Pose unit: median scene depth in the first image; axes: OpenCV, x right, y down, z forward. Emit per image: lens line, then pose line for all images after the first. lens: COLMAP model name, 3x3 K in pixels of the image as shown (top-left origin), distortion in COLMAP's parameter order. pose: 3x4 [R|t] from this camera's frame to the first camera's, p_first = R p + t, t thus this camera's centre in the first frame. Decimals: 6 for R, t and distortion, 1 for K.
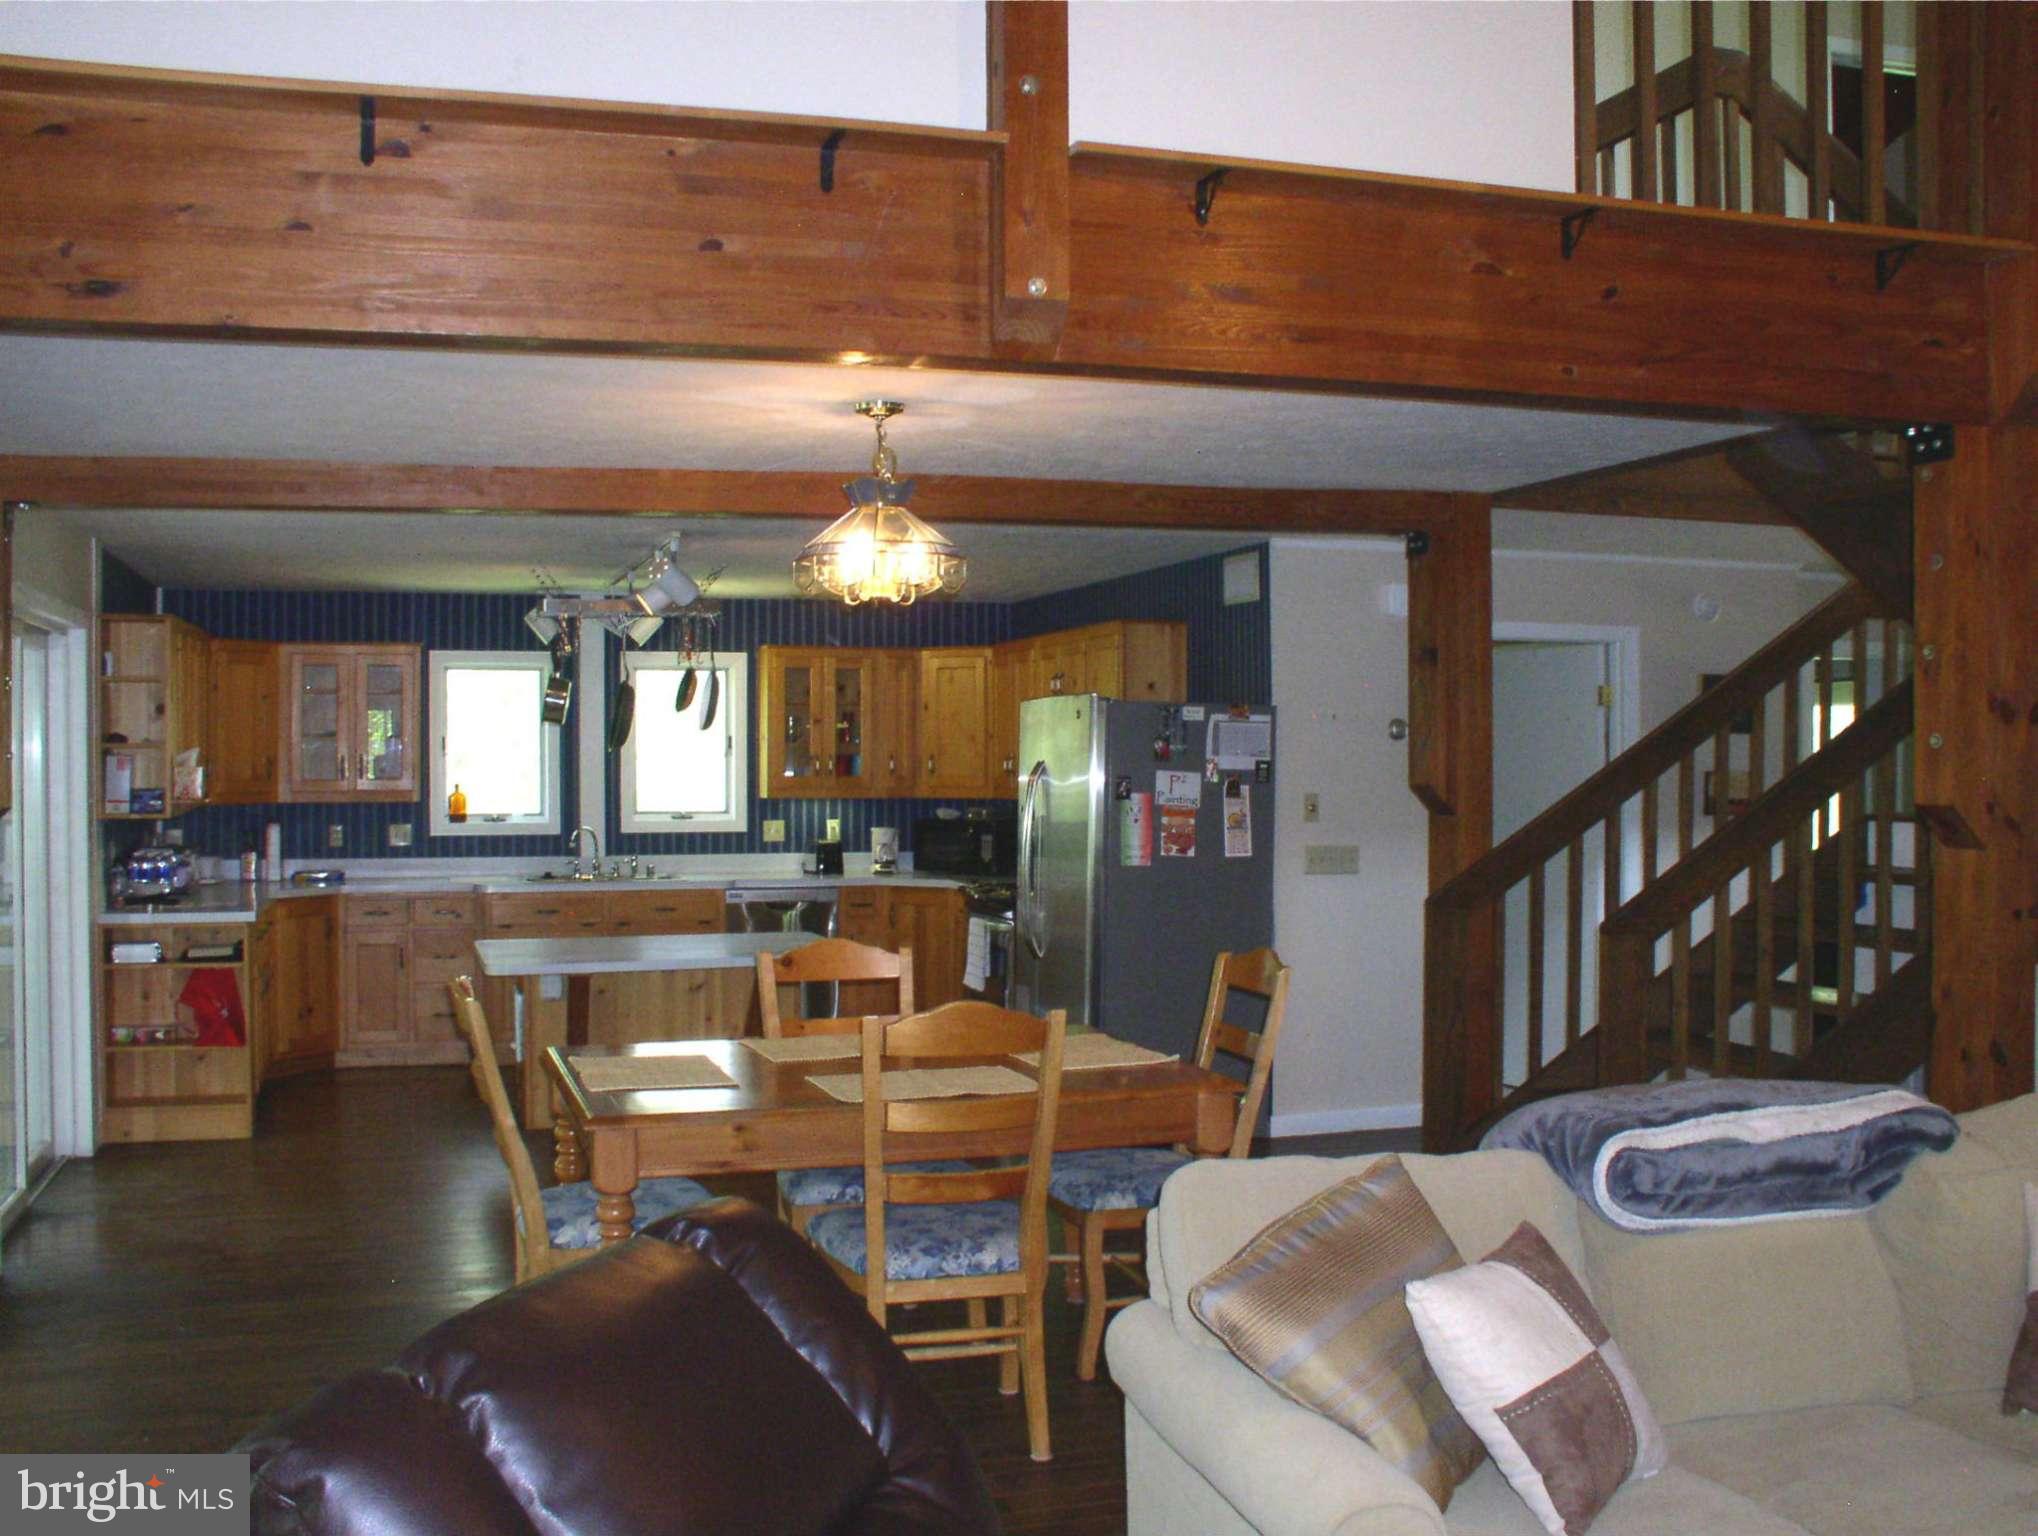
lens RADIAL K [[1986.9, 0, 1019.0], [0, 1986.9, 768.0], [0, 0, 1]] dist [-0.238182, 0.302096]
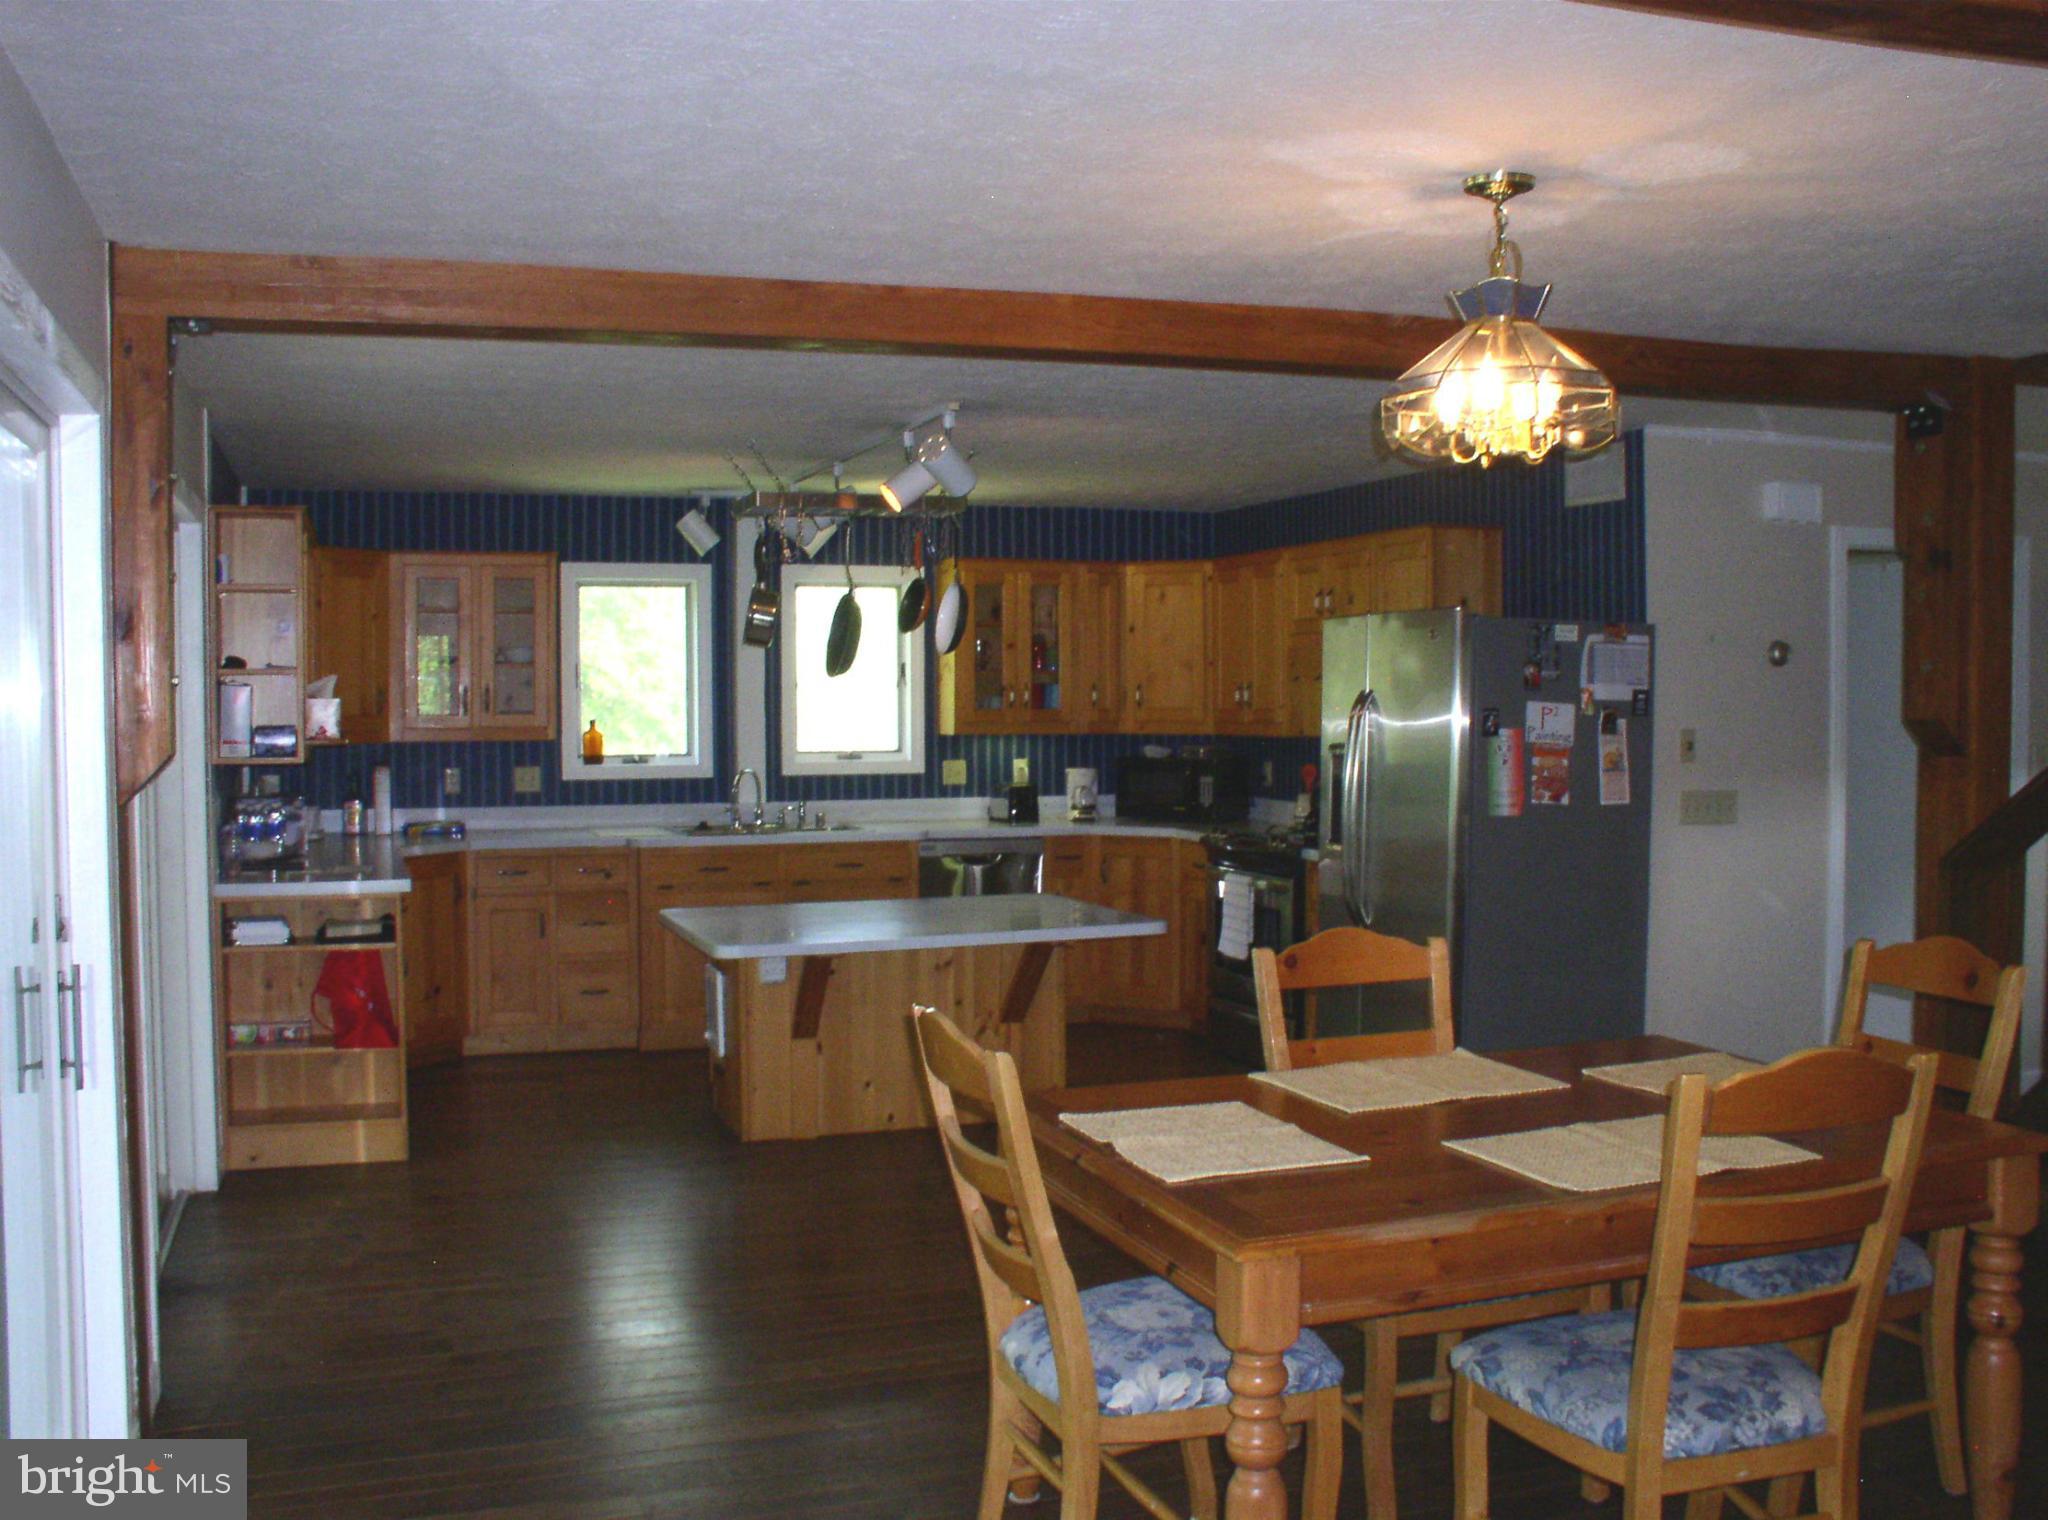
lens RADIAL K [[1948.9, 0, 1024.0], [0, 1948.9, 760.0], [0, 0, 1]] dist [-0.211001, 0.309572]
pose [[0.999616, -0.001834, 0.027637, -0.127581], [0.001028, 0.999574, 0.029154, 0.001653], [-0.027679, -0.029114, 0.999193, 0.156228]]
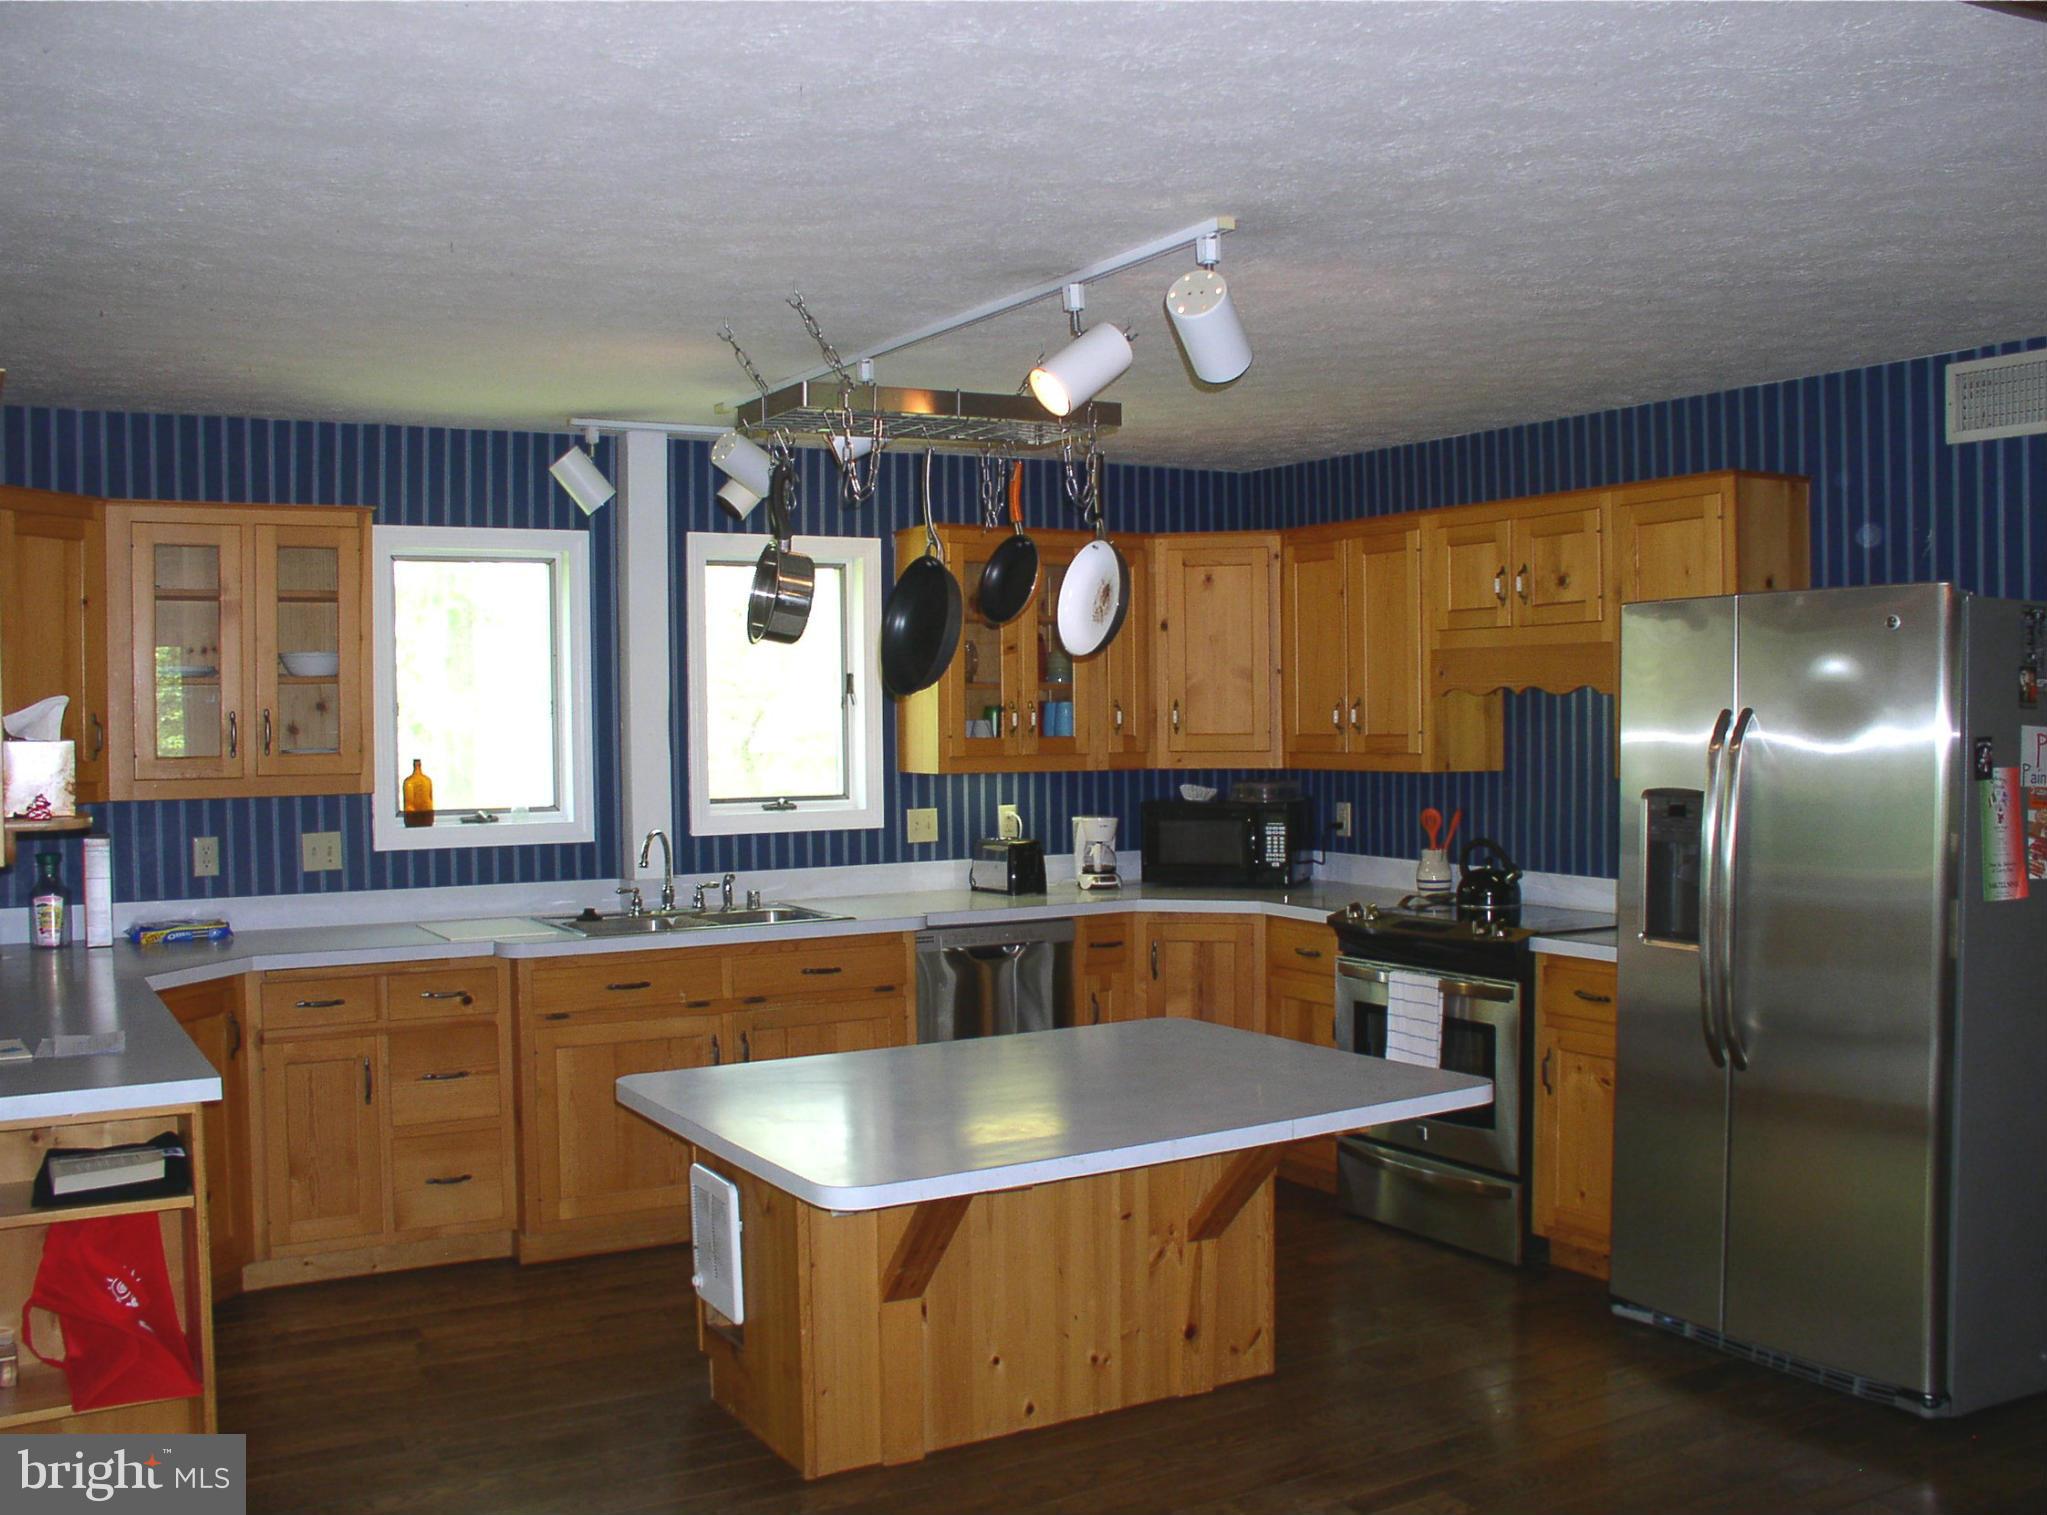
lens RADIAL K [[1947.9, 0, 1023.5], [0, 1947.9, 757.5], [0, 0, 1]] dist [-0.211001, 0.309572]
pose [[0.977765, -0.014580, 0.209194, -0.240783], [0.010127, 0.999699, 0.022341, -0.003306], [-0.209457, -0.019726, 0.977619, 0.429322]]
